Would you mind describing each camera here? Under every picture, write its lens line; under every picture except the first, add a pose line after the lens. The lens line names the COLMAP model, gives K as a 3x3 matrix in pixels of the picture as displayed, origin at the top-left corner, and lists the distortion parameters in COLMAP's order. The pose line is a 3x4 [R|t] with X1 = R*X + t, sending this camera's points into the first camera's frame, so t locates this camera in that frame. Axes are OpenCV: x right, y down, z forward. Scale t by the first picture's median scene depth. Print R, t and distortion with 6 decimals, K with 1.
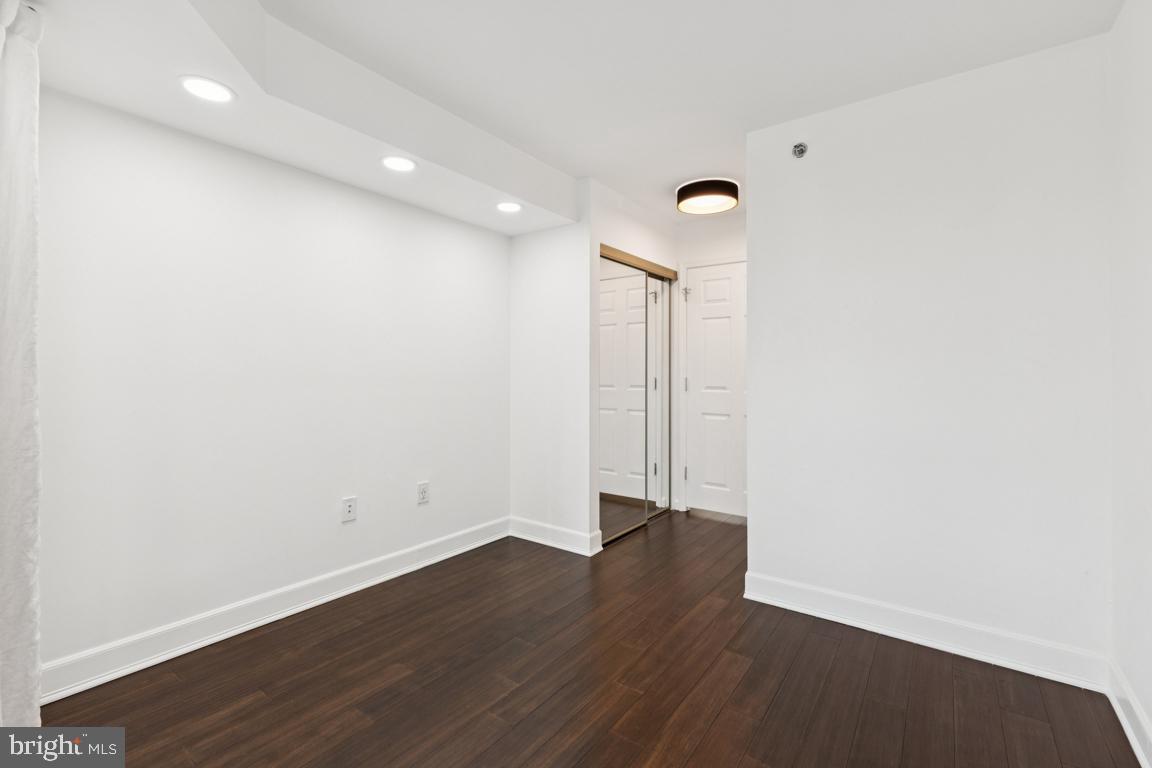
lens RADIAL K [[503.8, 0, 580.3], [0, 503.8, 385.2], [0, 0, 1]] dist [0.012657, -0.000211]
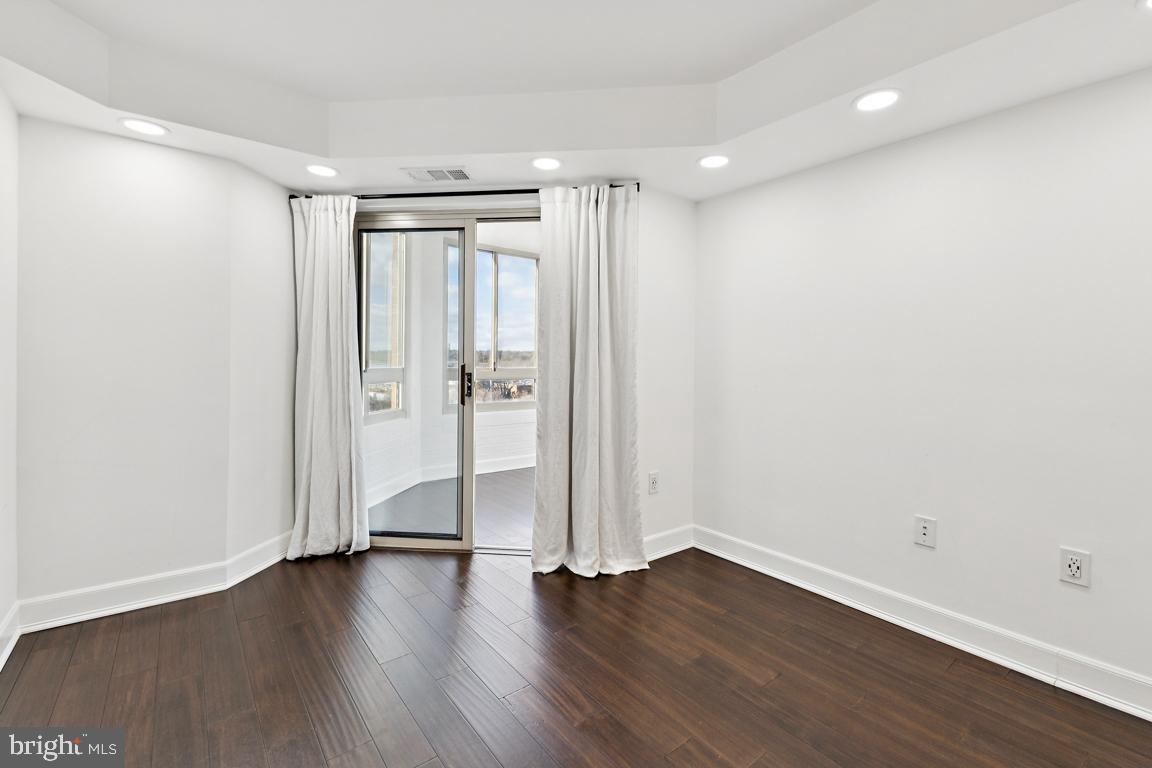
lens RADIAL K [[503.8, 0, 581.9], [0, 503.8, 375.9], [0, 0, 1]] dist [0.012657, -0.000211]
pose [[-0.266431, 0.022959, -0.963580, 0.613429], [-0.035109, 0.998822, 0.033506, -0.015887], [0.963214, 0.042757, -0.265311, 0.875125]]
